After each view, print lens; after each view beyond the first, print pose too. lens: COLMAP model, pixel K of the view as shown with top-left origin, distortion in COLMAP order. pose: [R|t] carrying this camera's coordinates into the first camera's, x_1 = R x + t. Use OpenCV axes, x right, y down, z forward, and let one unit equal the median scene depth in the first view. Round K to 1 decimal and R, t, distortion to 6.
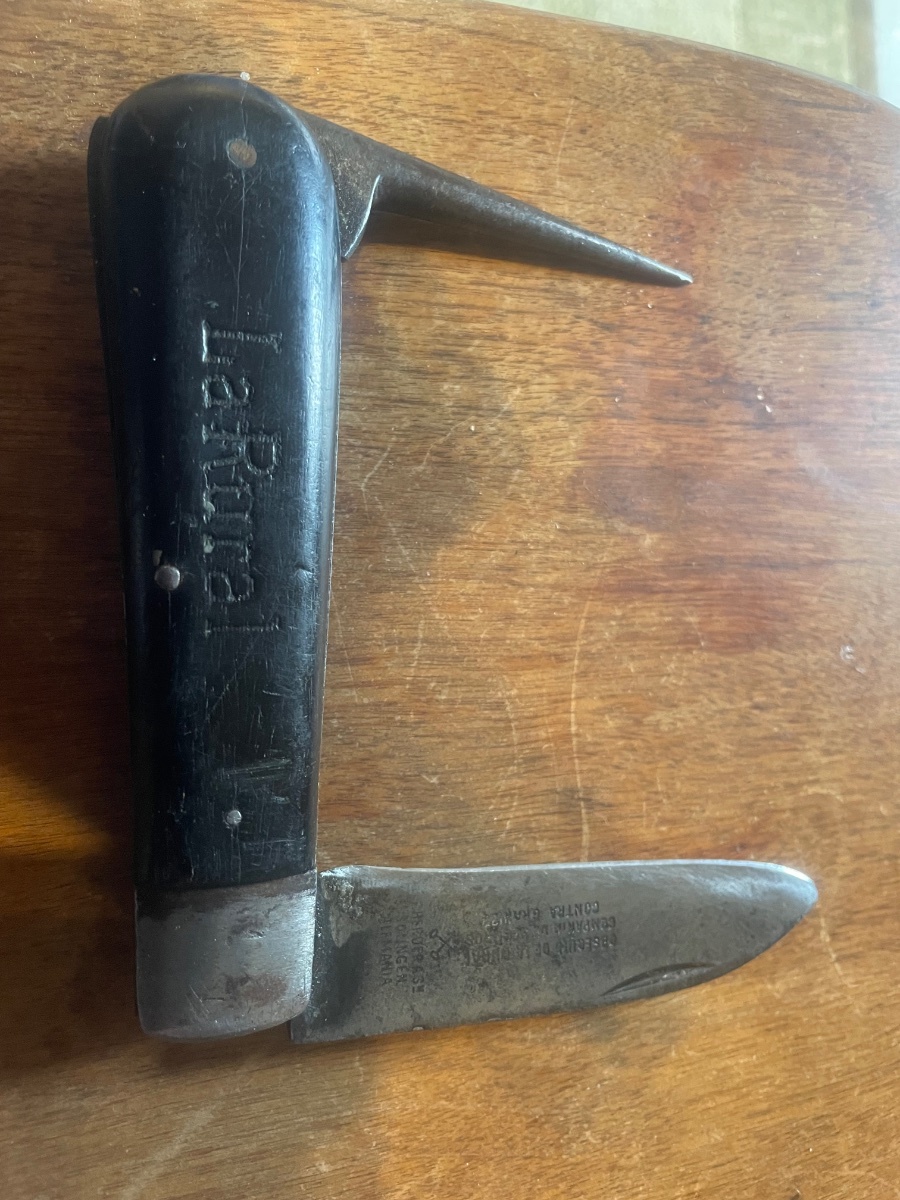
lens RADIAL K [[918.0, 0, 452.2], [0, 918.0, 605.5], [0, 0, 1]] dist [0.055040, -0.120697]
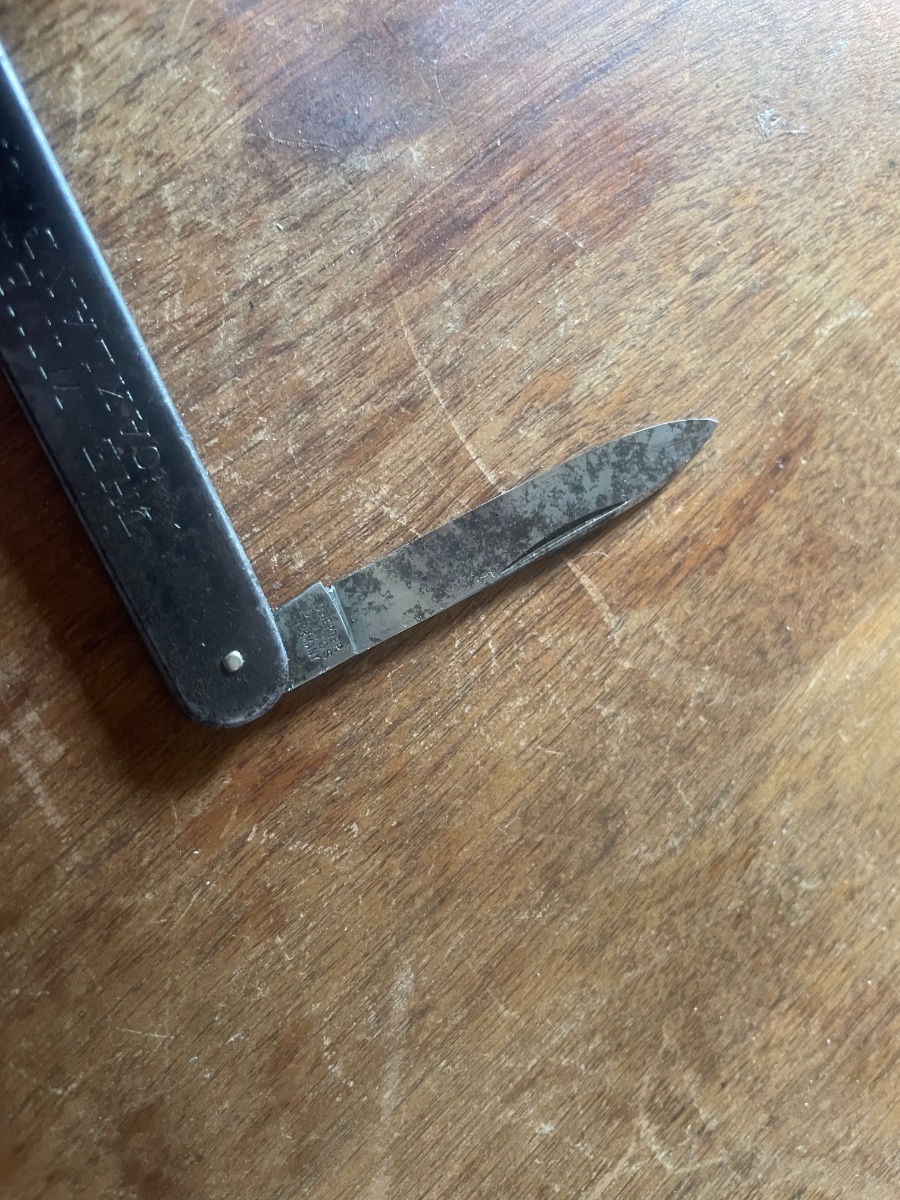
lens RADIAL K [[918.0, 0, 449.6], [0, 918.0, 602.6], [0, 0, 1]] dist [0.055040, -0.120697]
pose [[0.805530, -0.584815, -0.095465, 0.118571], [0.587226, 0.766298, 0.260679, 0.011682], [-0.079294, -0.266044, 0.960694, 0.333756]]
